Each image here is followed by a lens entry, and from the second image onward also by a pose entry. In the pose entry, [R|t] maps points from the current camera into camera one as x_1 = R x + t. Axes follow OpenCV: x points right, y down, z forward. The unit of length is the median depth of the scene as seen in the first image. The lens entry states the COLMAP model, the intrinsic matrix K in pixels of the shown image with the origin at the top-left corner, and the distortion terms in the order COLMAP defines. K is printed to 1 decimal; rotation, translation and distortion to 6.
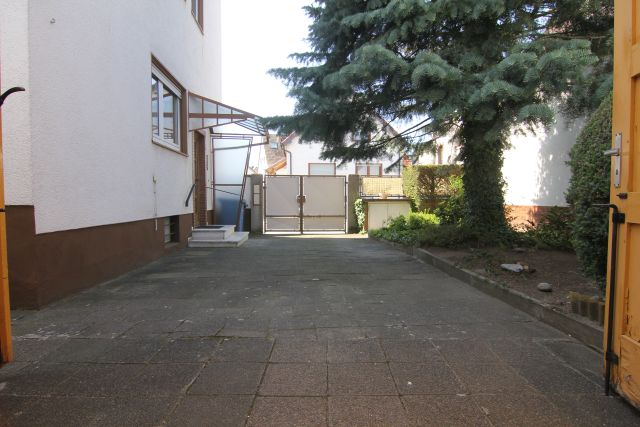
lens RADIAL K [[365.1, 0, 320.0], [0, 365.1, 213.5], [0, 0, 1]] dist [-0.006140, -0.002290]
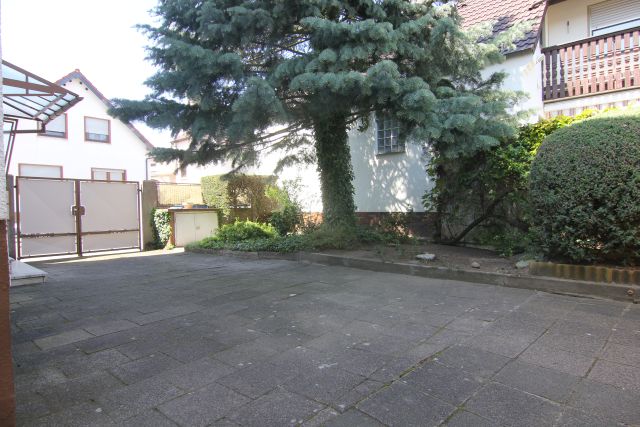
lens RADIAL K [[365.1, 0, 320.0], [0, 365.1, 213.5], [0, 0, 1]] dist [-0.006140, -0.002290]
pose [[0.709771, -0.023171, 0.704051, -0.252059], [0.044341, 0.998946, -0.011825, -0.002917], [-0.703035, 0.039611, 0.710051, 0.129137]]
